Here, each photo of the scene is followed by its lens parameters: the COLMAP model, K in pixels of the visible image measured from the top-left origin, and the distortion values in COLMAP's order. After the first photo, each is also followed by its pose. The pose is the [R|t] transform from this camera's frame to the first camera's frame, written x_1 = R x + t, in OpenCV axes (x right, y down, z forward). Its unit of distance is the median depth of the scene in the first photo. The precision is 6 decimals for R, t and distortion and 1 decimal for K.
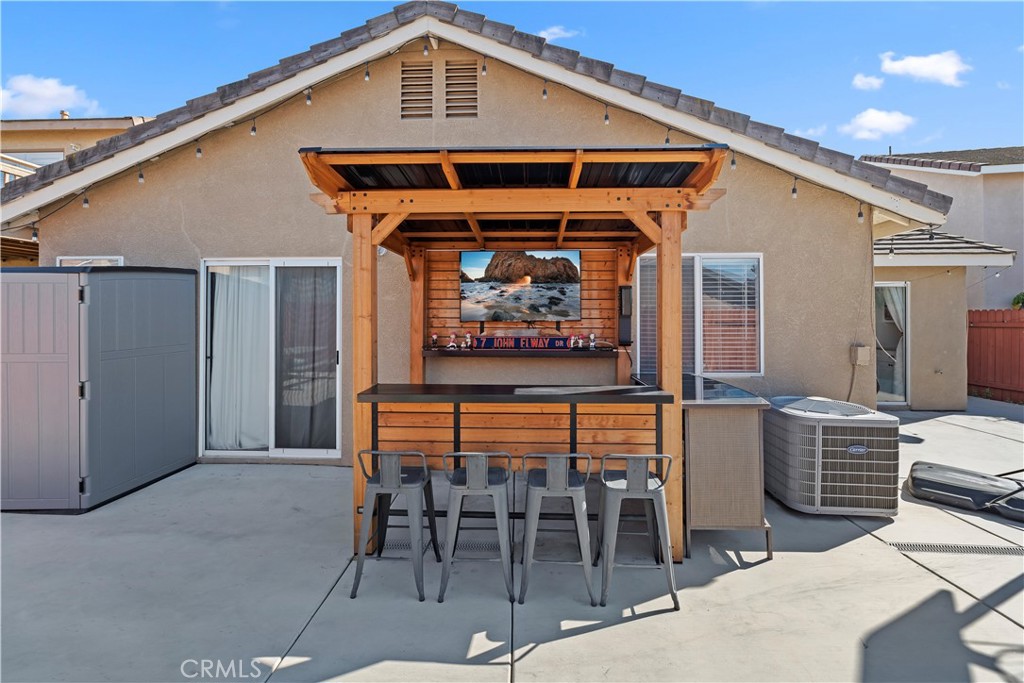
lens RADIAL K [[433.5, 0, 516.1], [0, 433.5, 311.2], [0, 0, 1]] dist [0.001371, 0.000169]
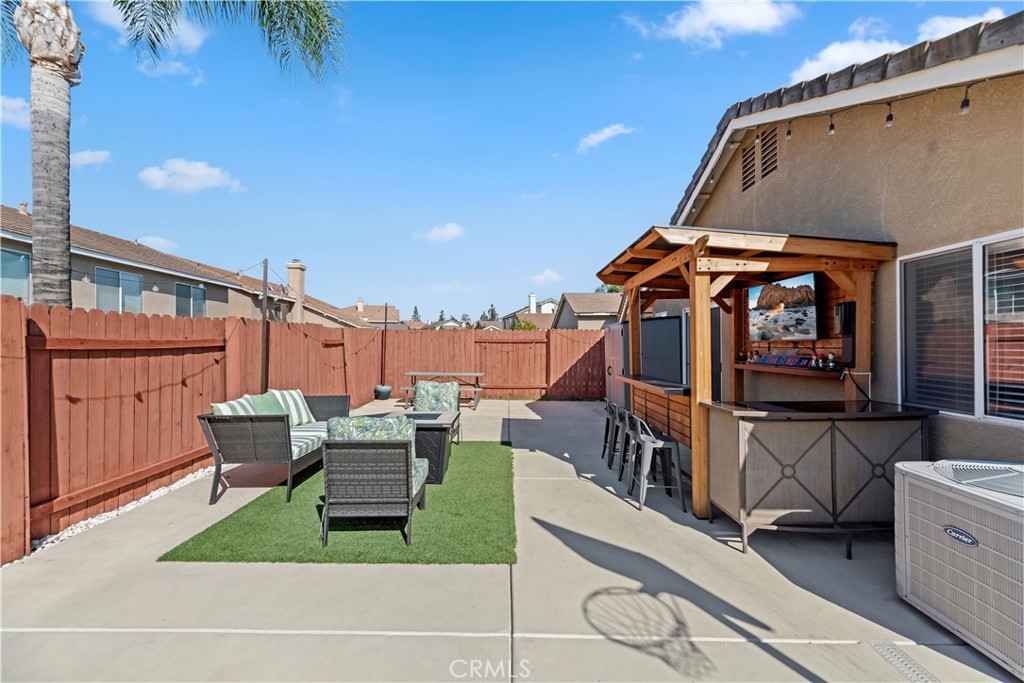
lens RADIAL K [[420.3, 0, 513.2], [0, 420.3, 343.5], [0, 0, 1]] dist [0.008821, 0.000054]
pose [[0.024160, -0.008075, -0.999675, 1.110347], [0.020031, 0.999771, -0.007592, 0.021212], [0.999507, -0.019841, 0.024316, 0.265193]]
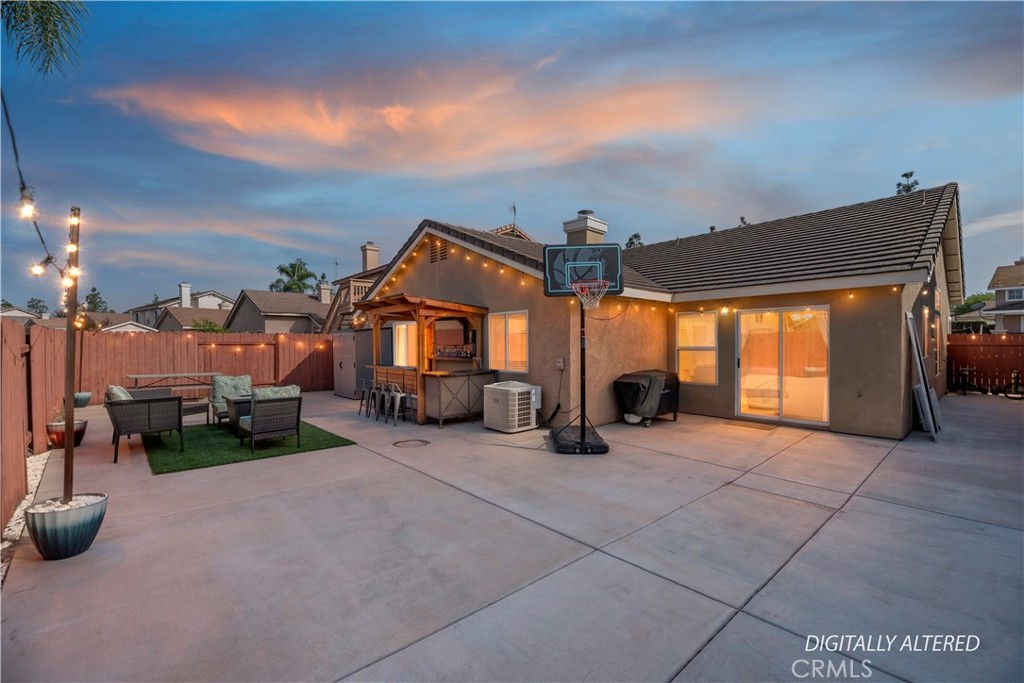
lens RADIAL K [[427.2, 0, 513.3], [0, 427.2, 341.9], [0, 0, 1]] dist [0.000054, 0.000130]
pose [[0.690717, -0.008760, -0.723072, 1.976545], [0.021002, 0.999748, 0.007950, -0.008395], [0.722820, -0.020677, 0.690727, -0.388120]]
